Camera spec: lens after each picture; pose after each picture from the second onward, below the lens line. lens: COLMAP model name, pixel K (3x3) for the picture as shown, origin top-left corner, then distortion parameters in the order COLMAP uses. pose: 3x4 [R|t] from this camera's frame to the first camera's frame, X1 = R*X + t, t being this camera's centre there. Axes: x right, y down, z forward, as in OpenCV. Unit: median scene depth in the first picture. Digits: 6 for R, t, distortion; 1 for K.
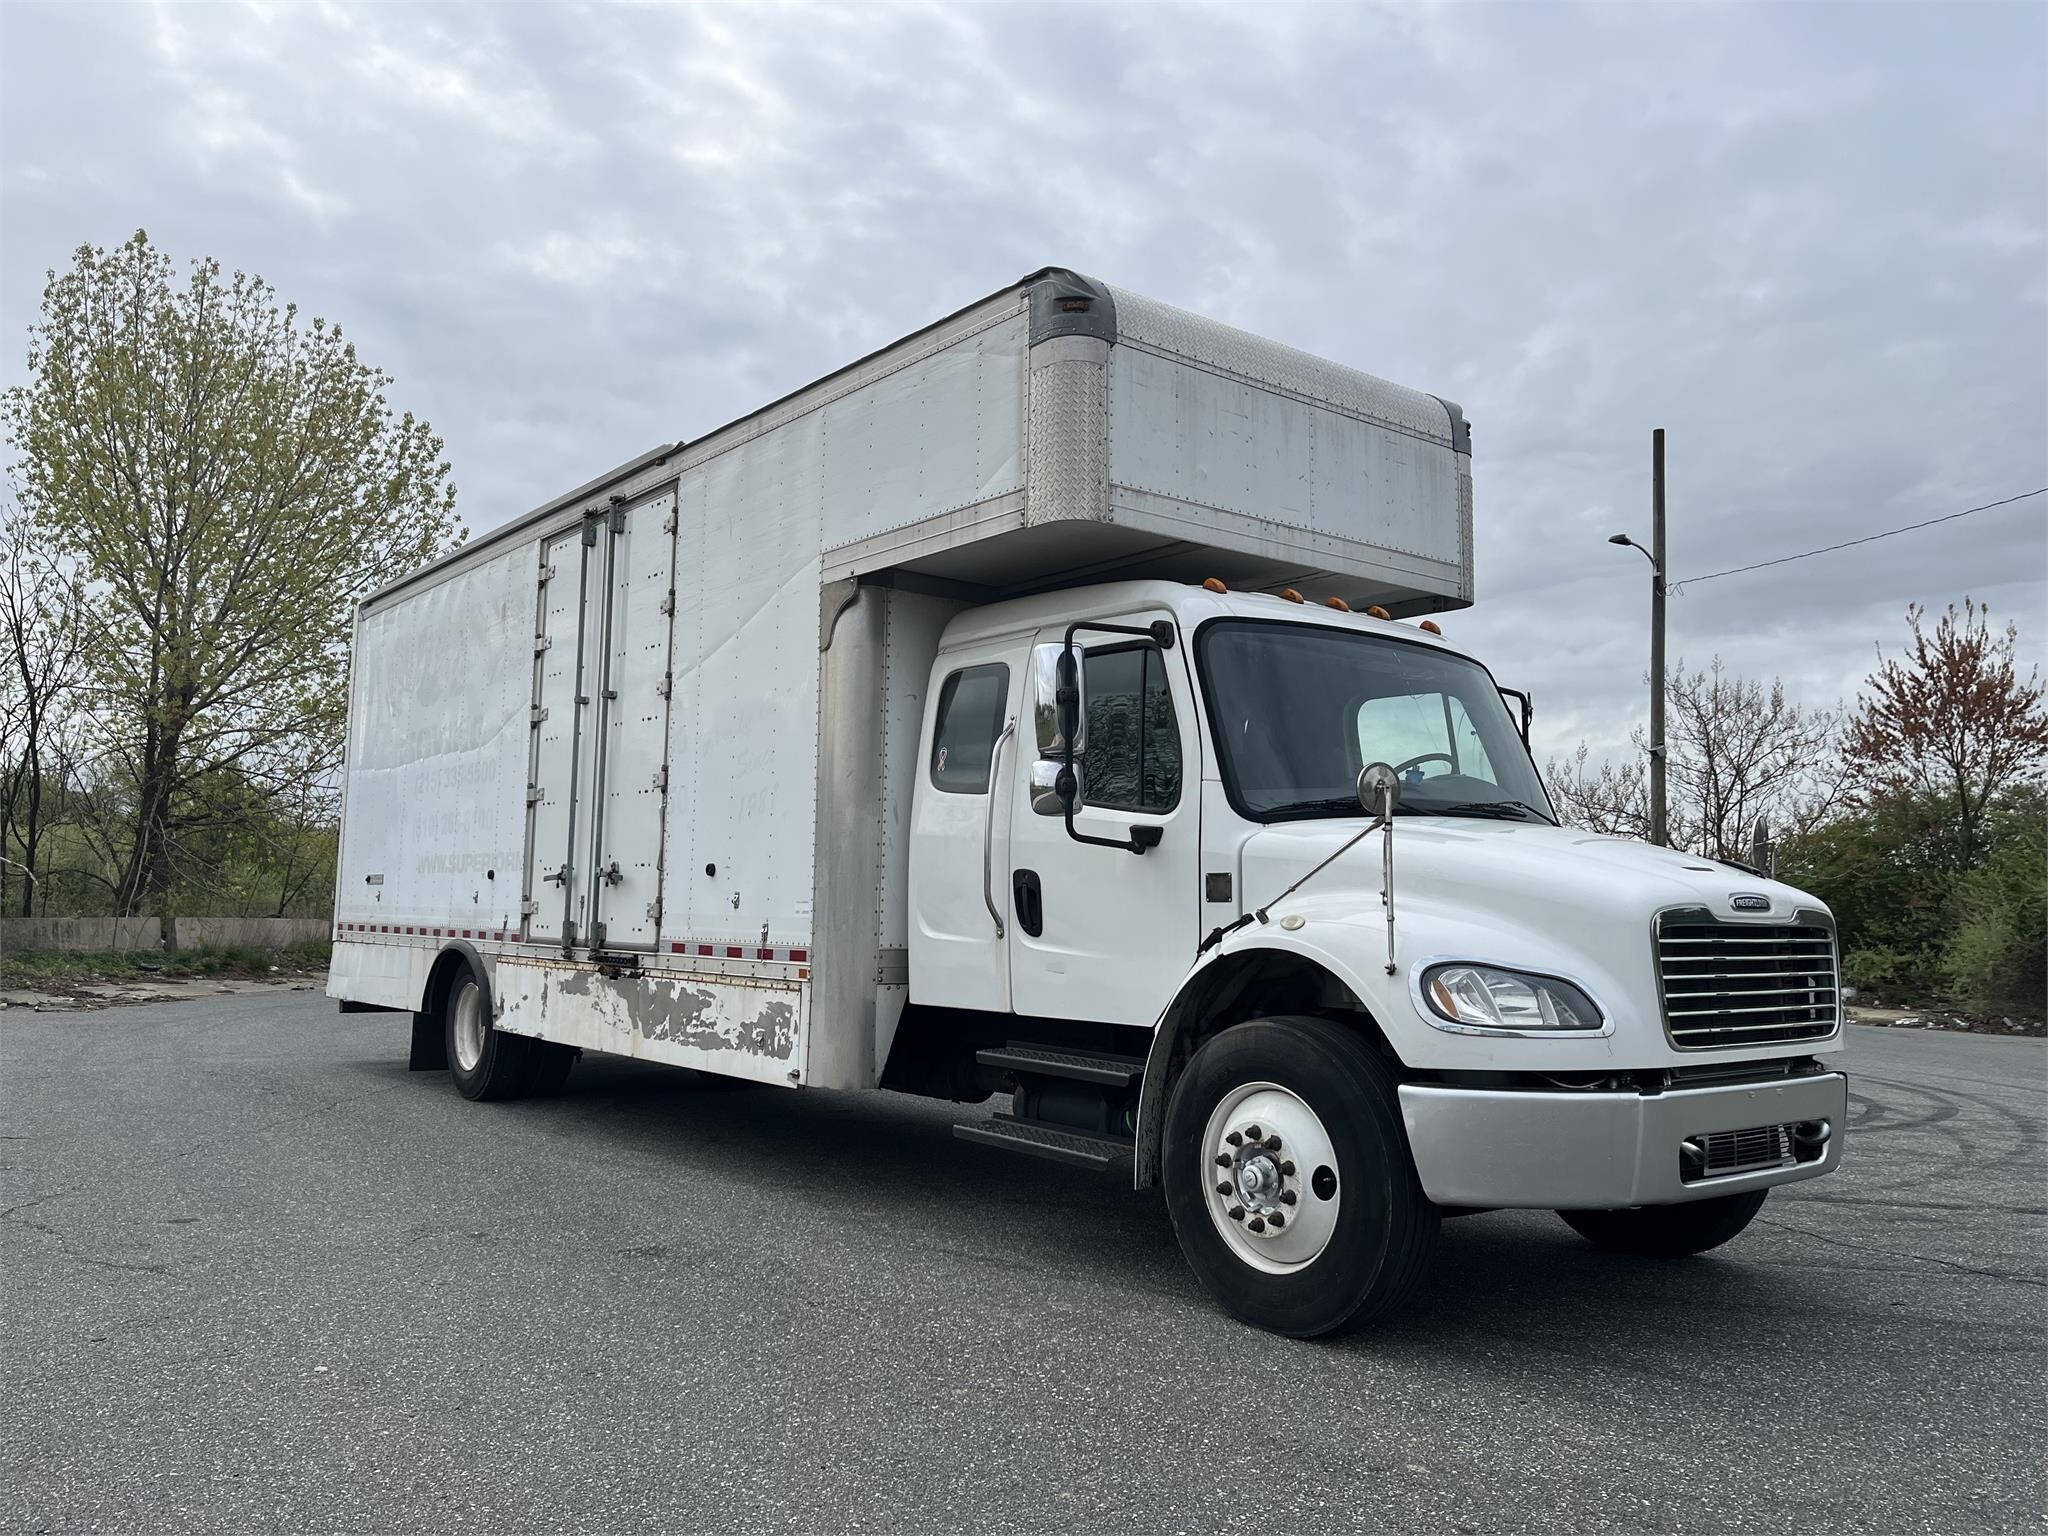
lens RADIAL K [[1521.2, 0, 1024.3], [0, 1521.2, 764.9], [0, 0, 1]] dist [0.083986, -0.009828]
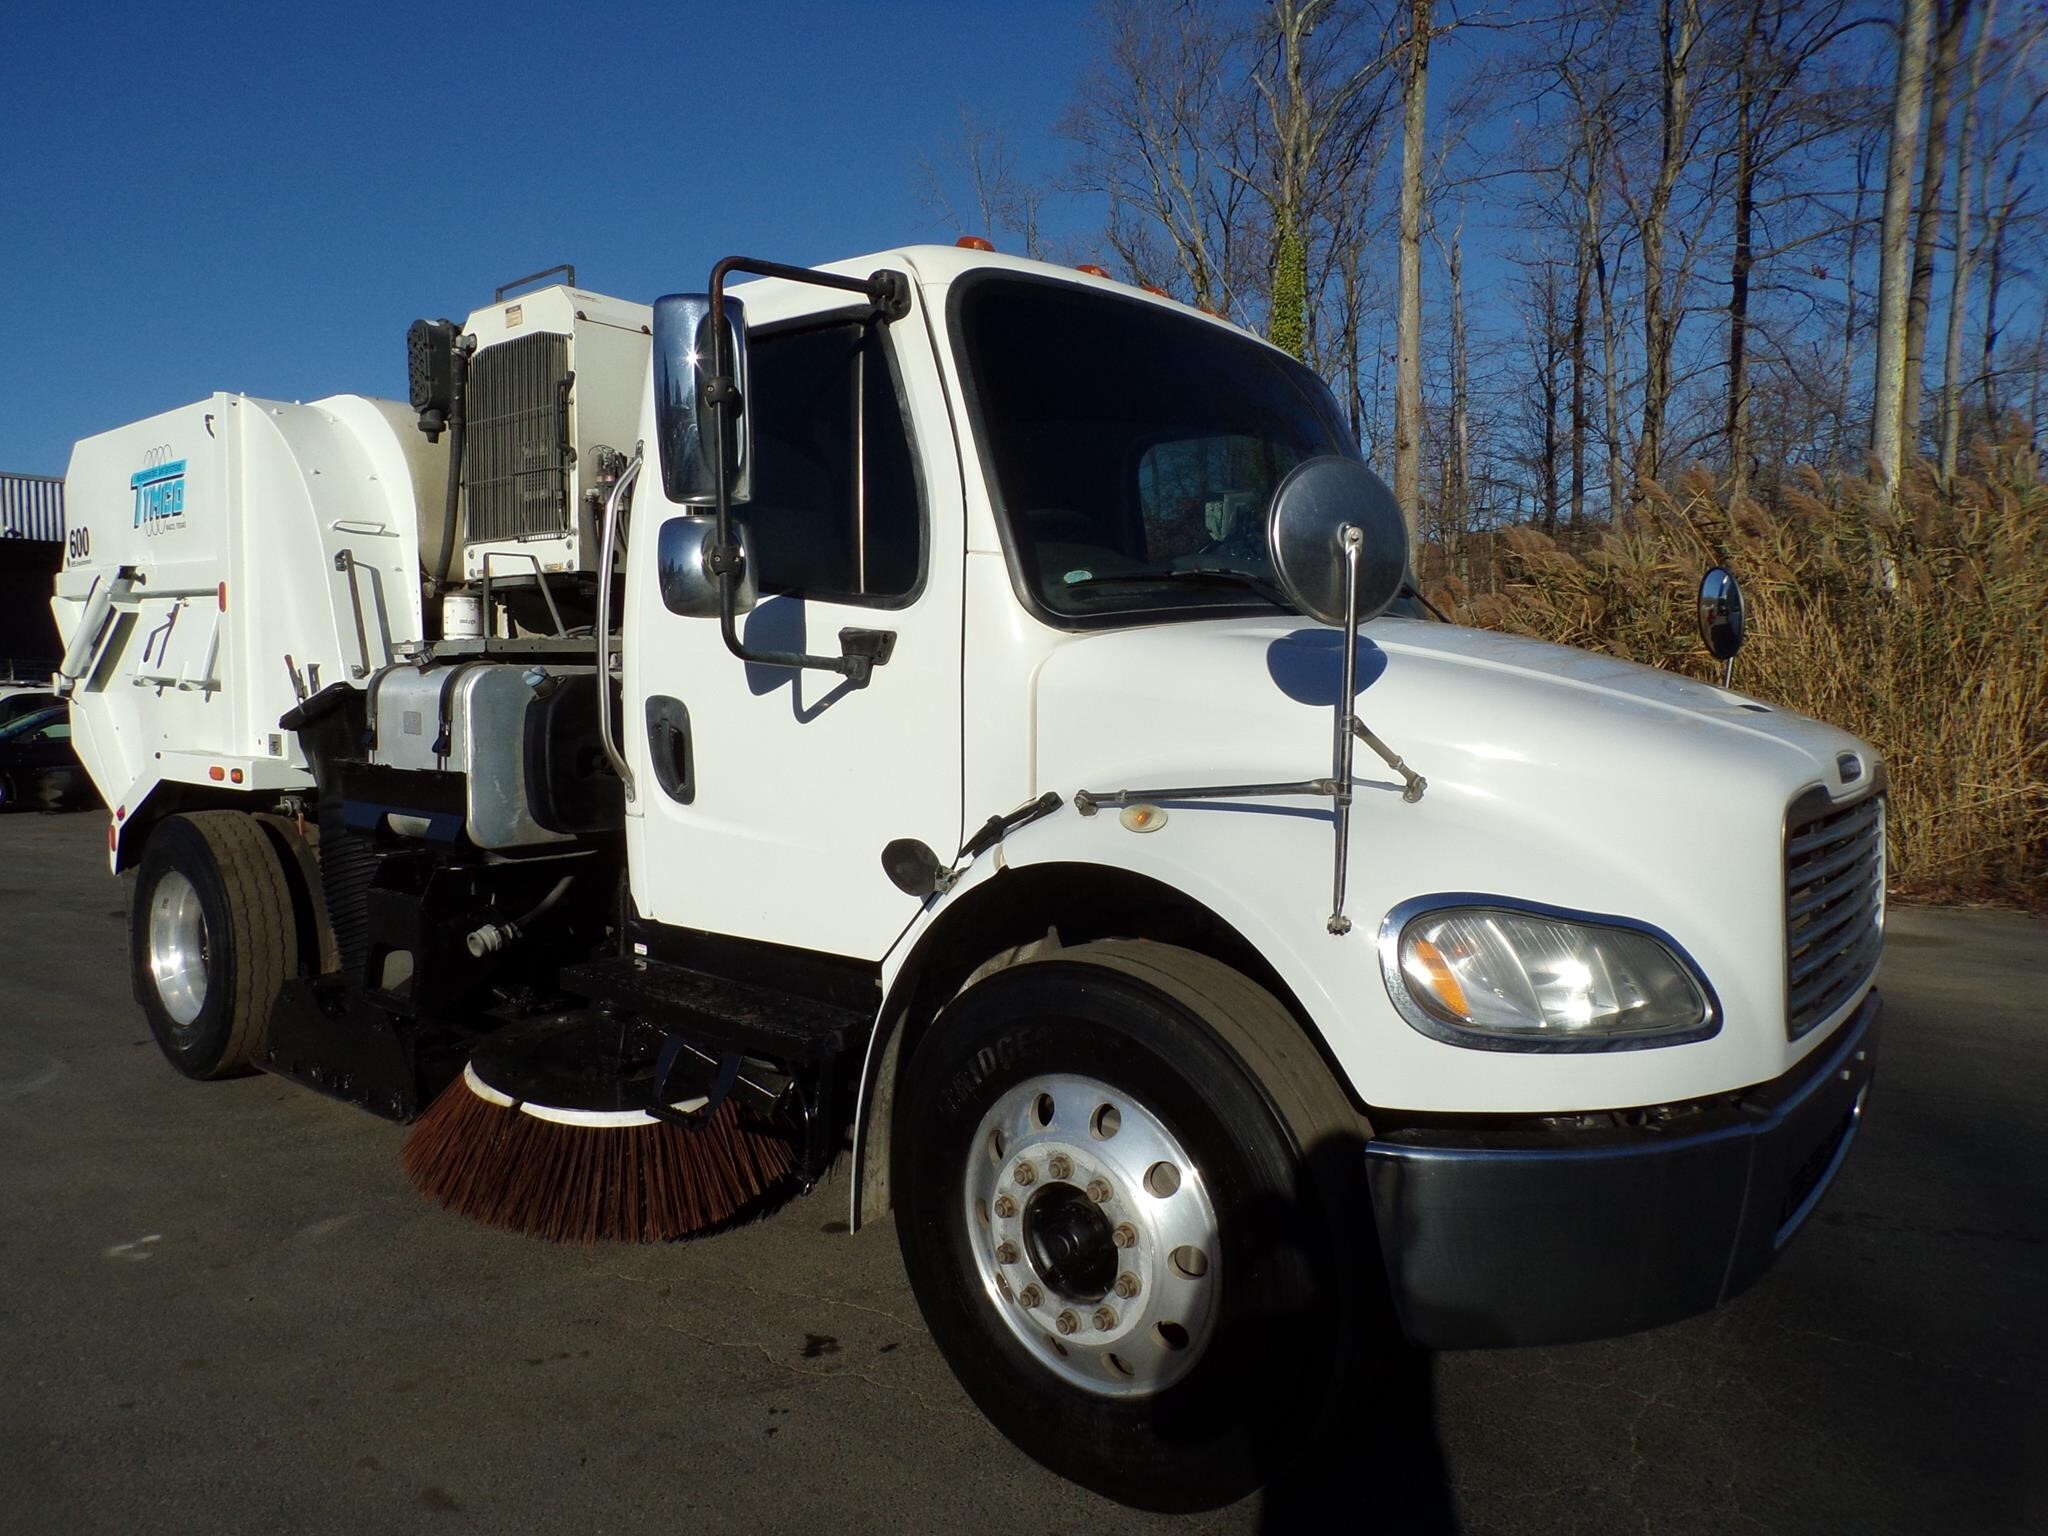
lens RADIAL K [[1521.2, 0, 1021.4], [0, 1521.2, 768.7], [0, 0, 1]] dist [0.083986, -0.009828]
pose [[0.980086, -0.021059, 0.197455, 0.022552], [-0.013033, 0.985395, 0.169786, -0.007905], [-0.198147, -0.168978, 0.965497, 0.432357]]
